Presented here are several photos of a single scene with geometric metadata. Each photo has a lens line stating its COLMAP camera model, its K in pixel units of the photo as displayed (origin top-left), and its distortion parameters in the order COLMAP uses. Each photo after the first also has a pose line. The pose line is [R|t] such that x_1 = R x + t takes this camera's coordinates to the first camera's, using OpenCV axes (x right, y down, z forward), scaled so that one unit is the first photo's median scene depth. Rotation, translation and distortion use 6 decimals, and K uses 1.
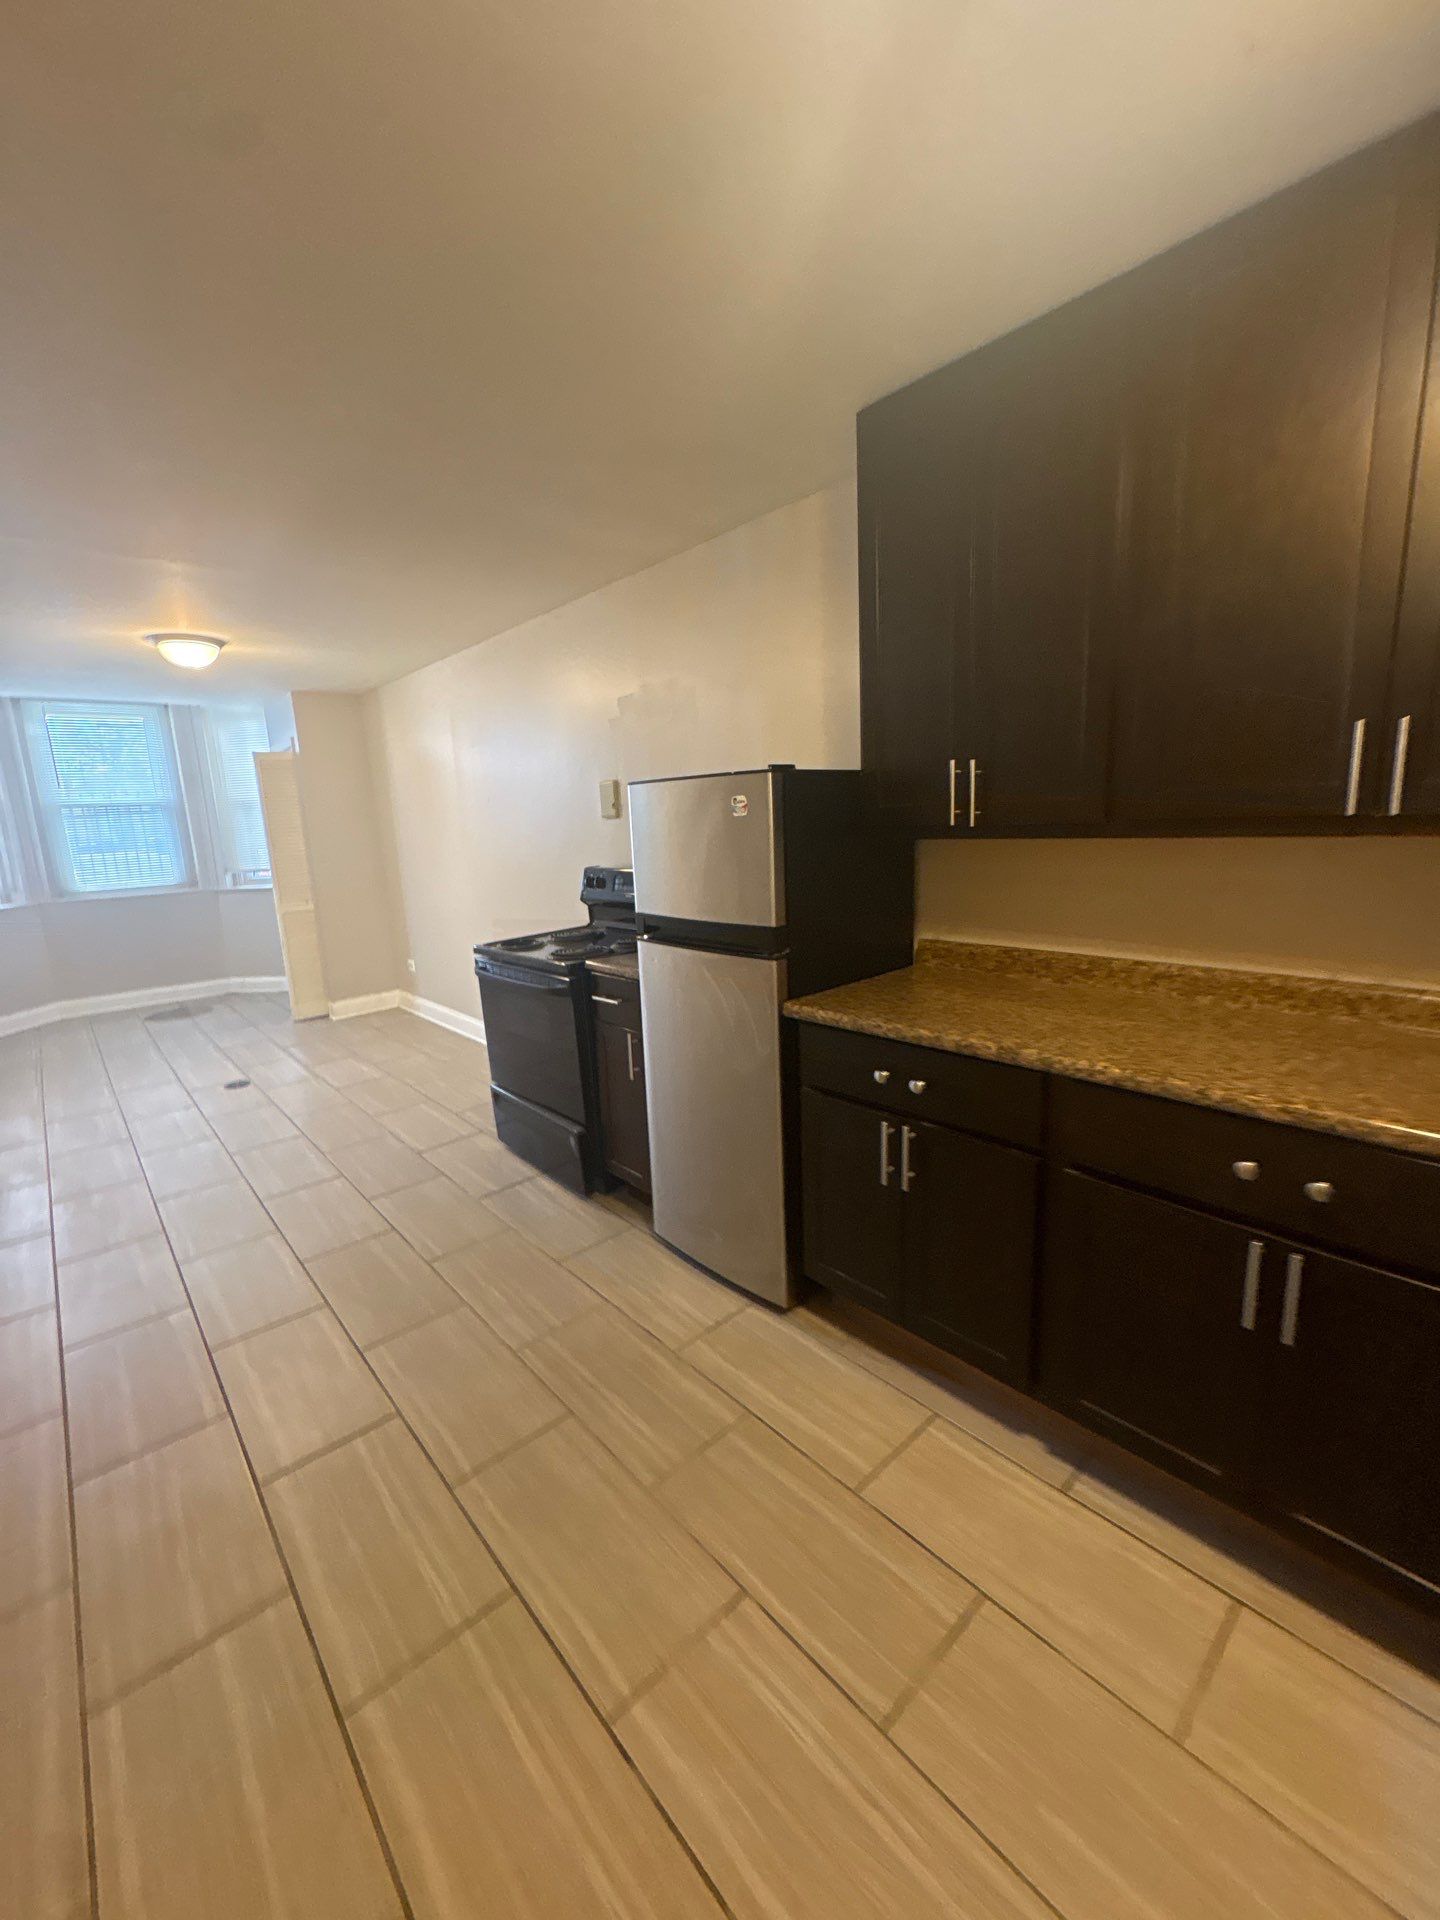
lens RADIAL K [[768.0, 0, 722.7], [0, 768.0, 959.7], [0, 0, 1]] dist [0.001528, 0.000491]
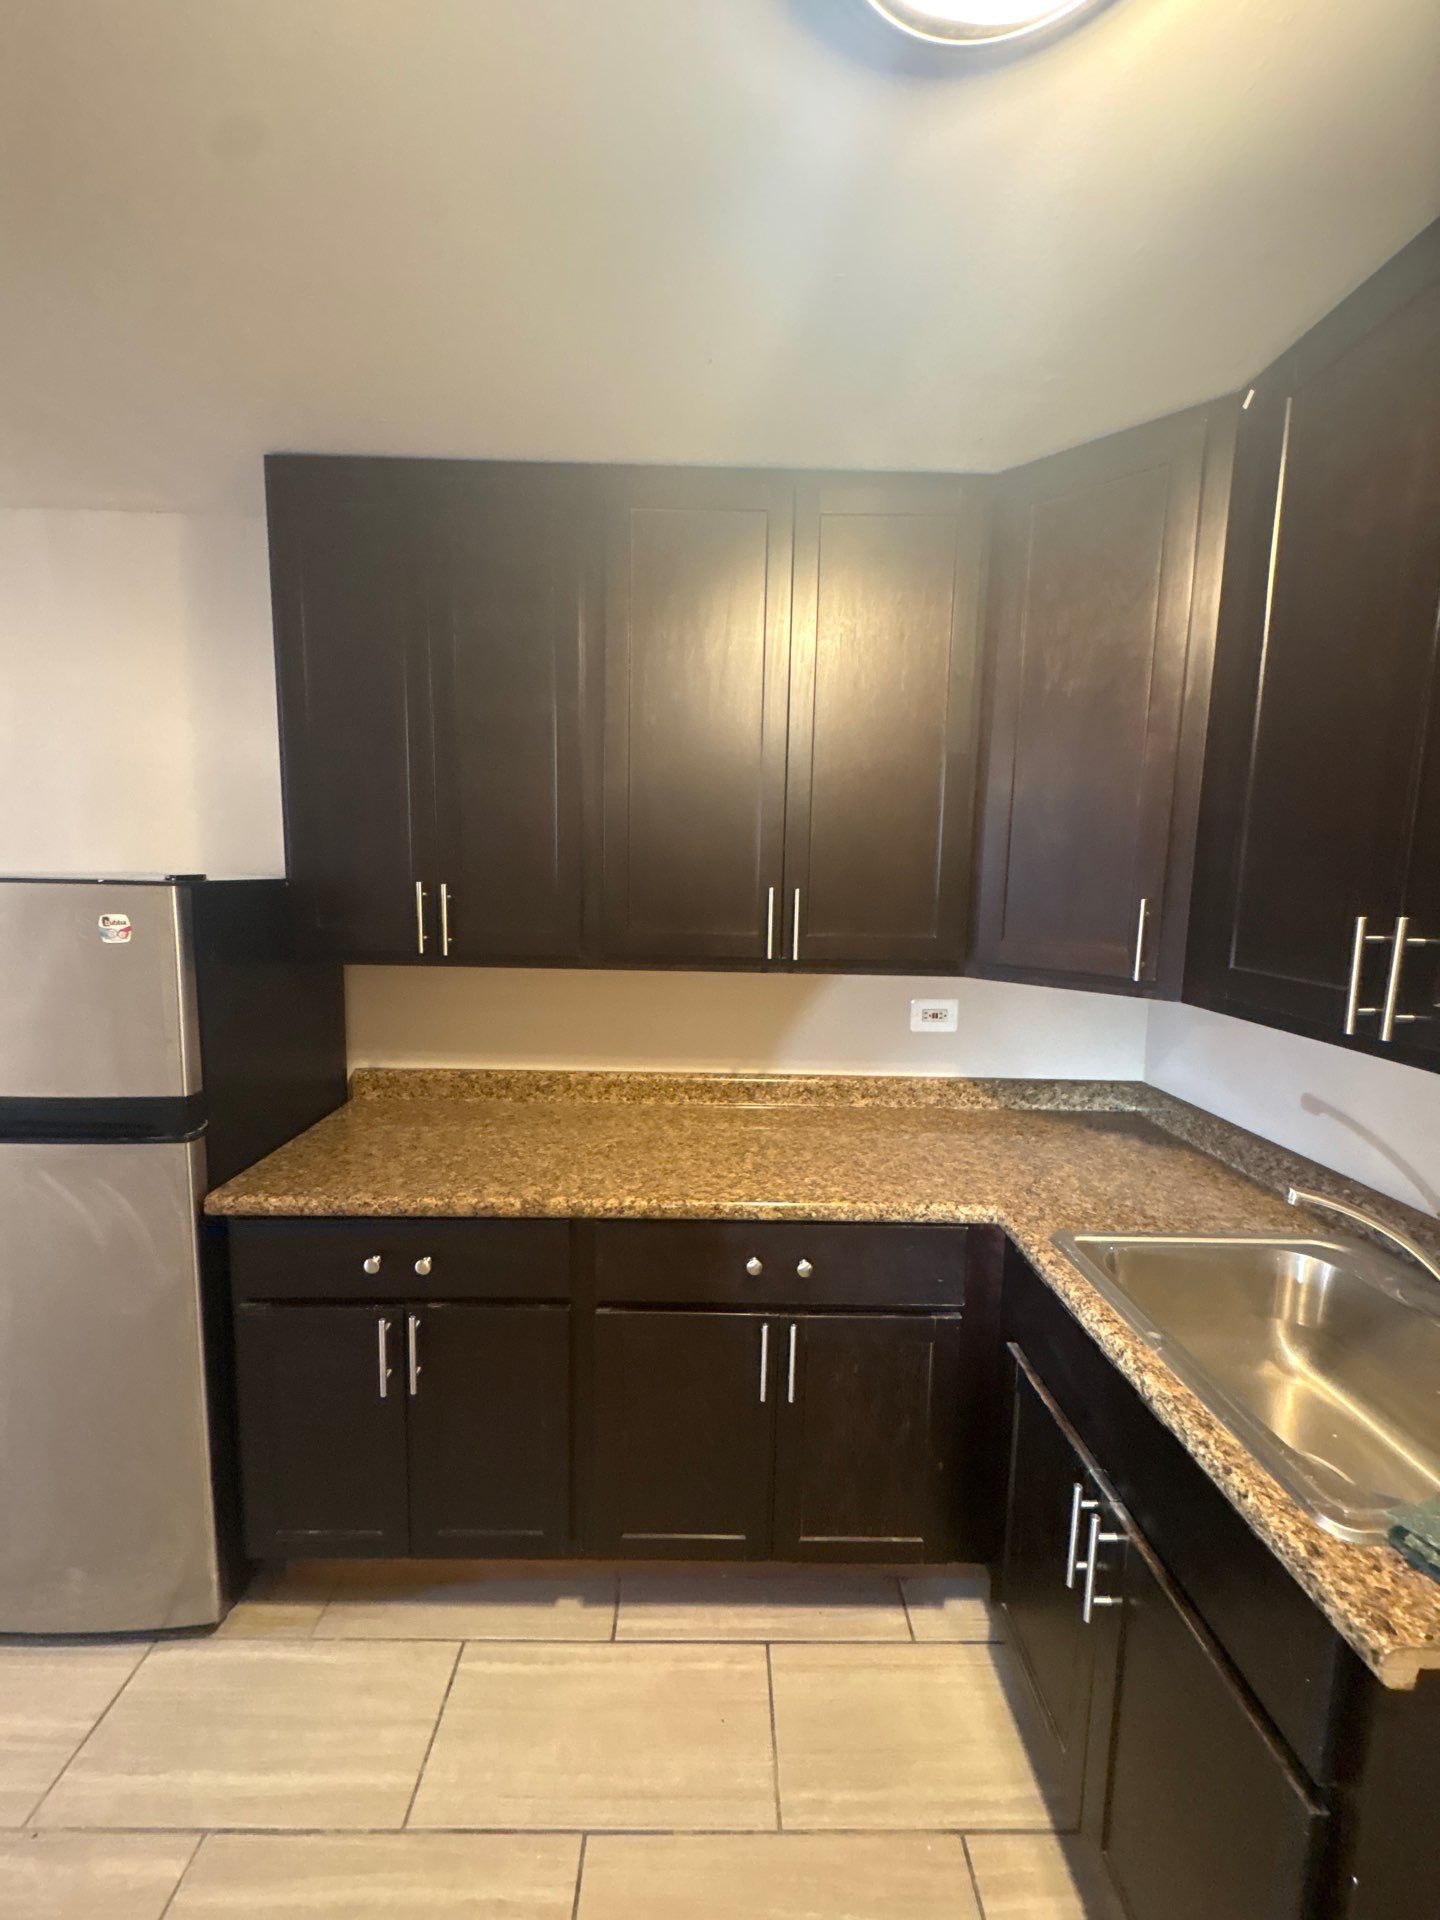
lens RADIAL K [[768.0, 0, 720.0], [0, 768.0, 960.0], [0, 0, 1]] dist [-0.000031, 0.000429]
pose [[0.662515, -0.033401, 0.748303, -0.134862], [0.090833, 0.995215, -0.035998, -0.097326], [-0.743521, 0.091820, 0.662379, 0.139138]]
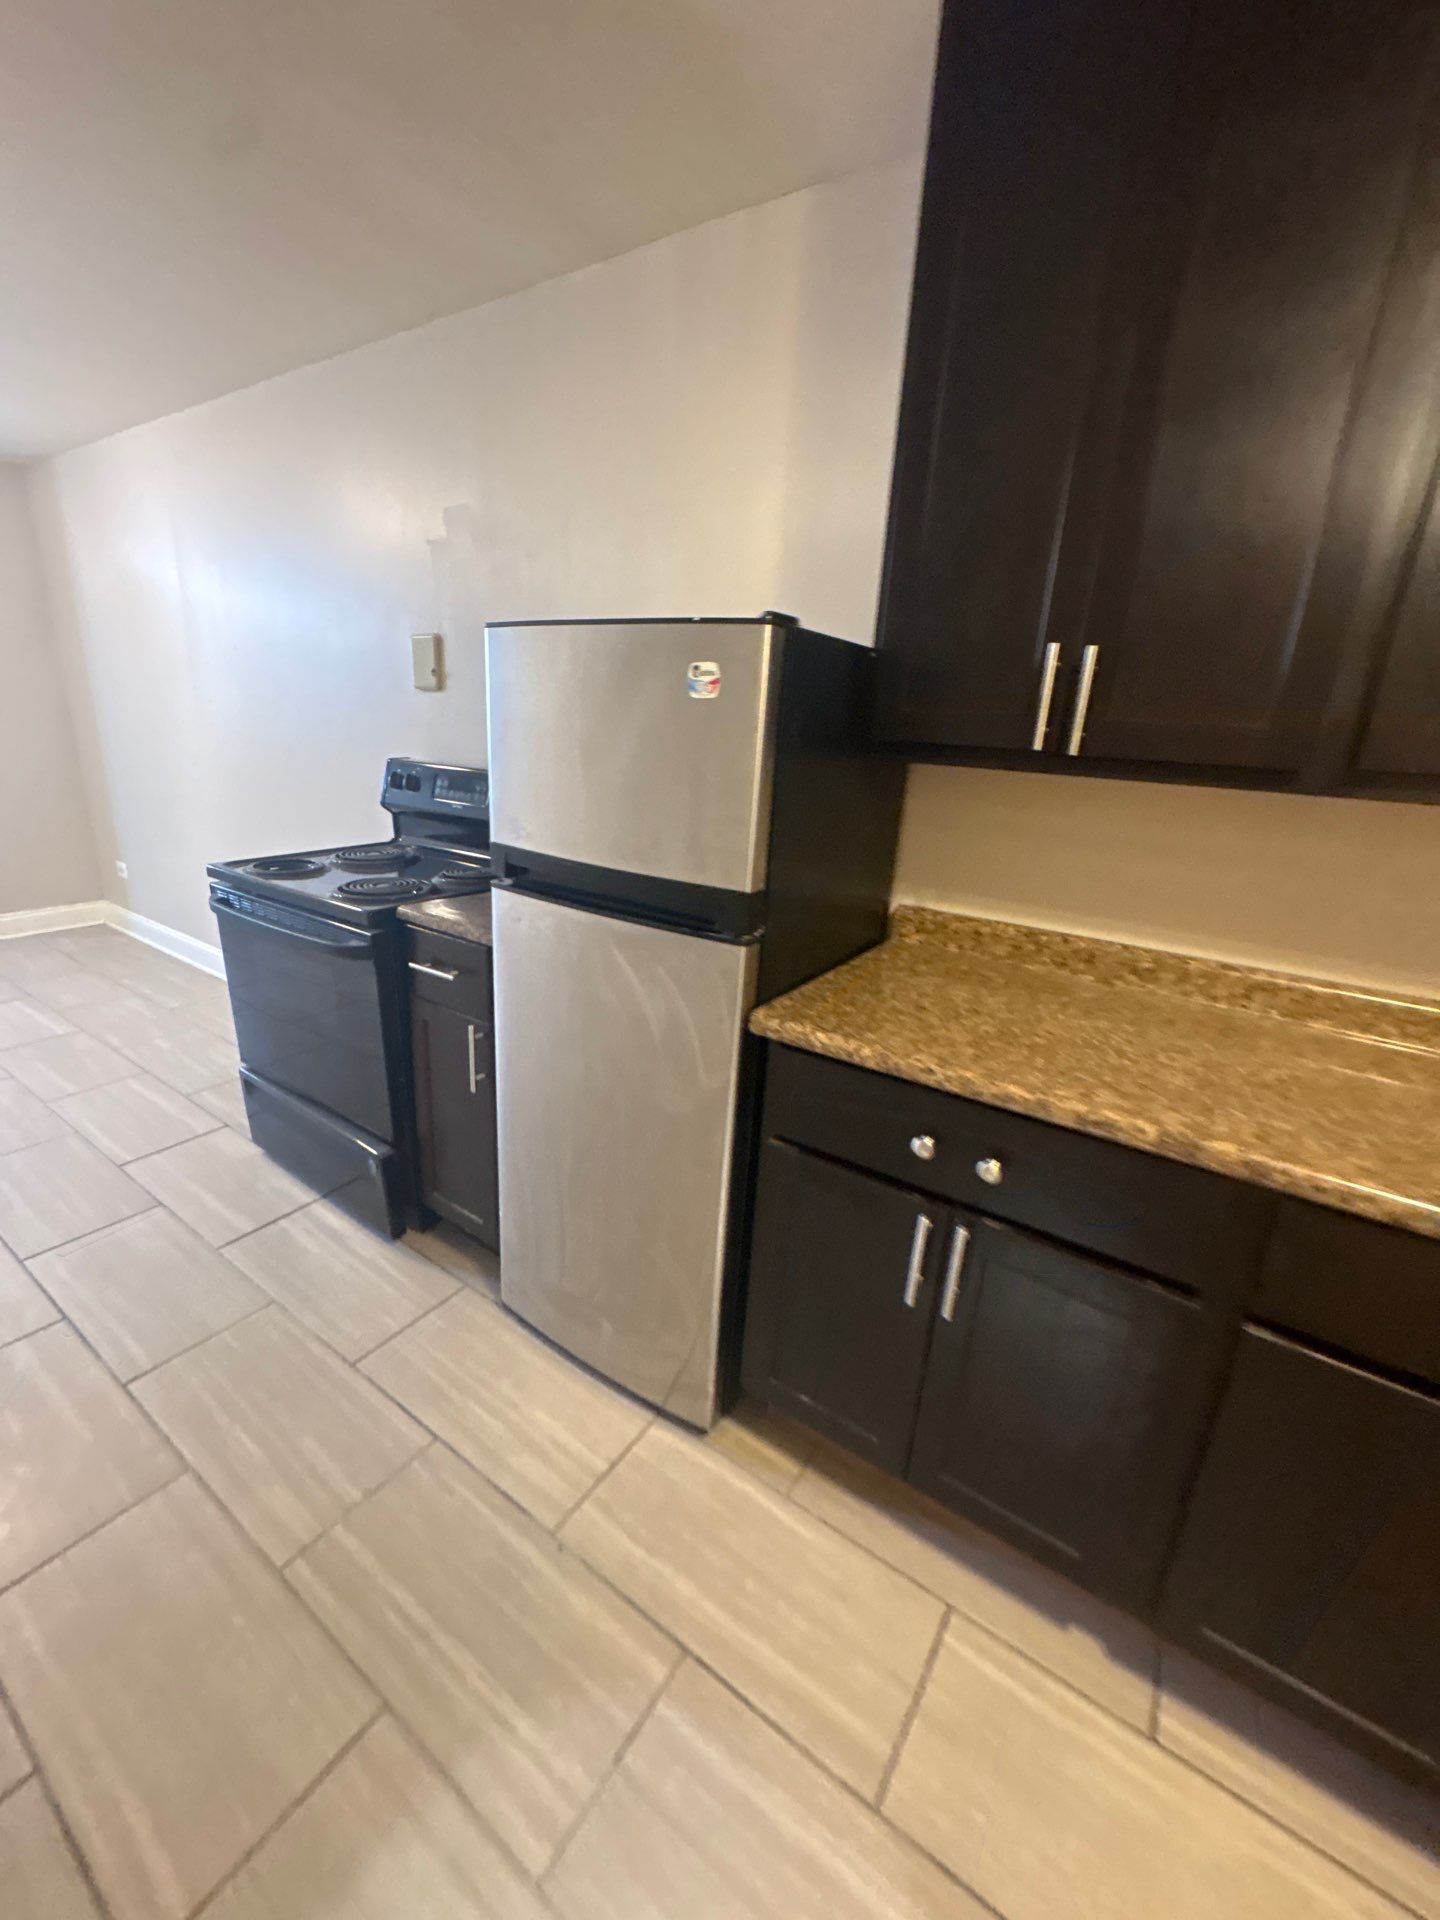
lens RADIAL K [[768.0, 0, 722.7], [0, 768.0, 959.7], [0, 0, 1]] dist [0.001528, 0.000491]
pose [[0.966083, 0.025483, 0.256971, -0.107551], [-0.054756, 0.992706, 0.107412, -0.053602], [-0.252360, -0.117840, 0.960431, 0.410229]]
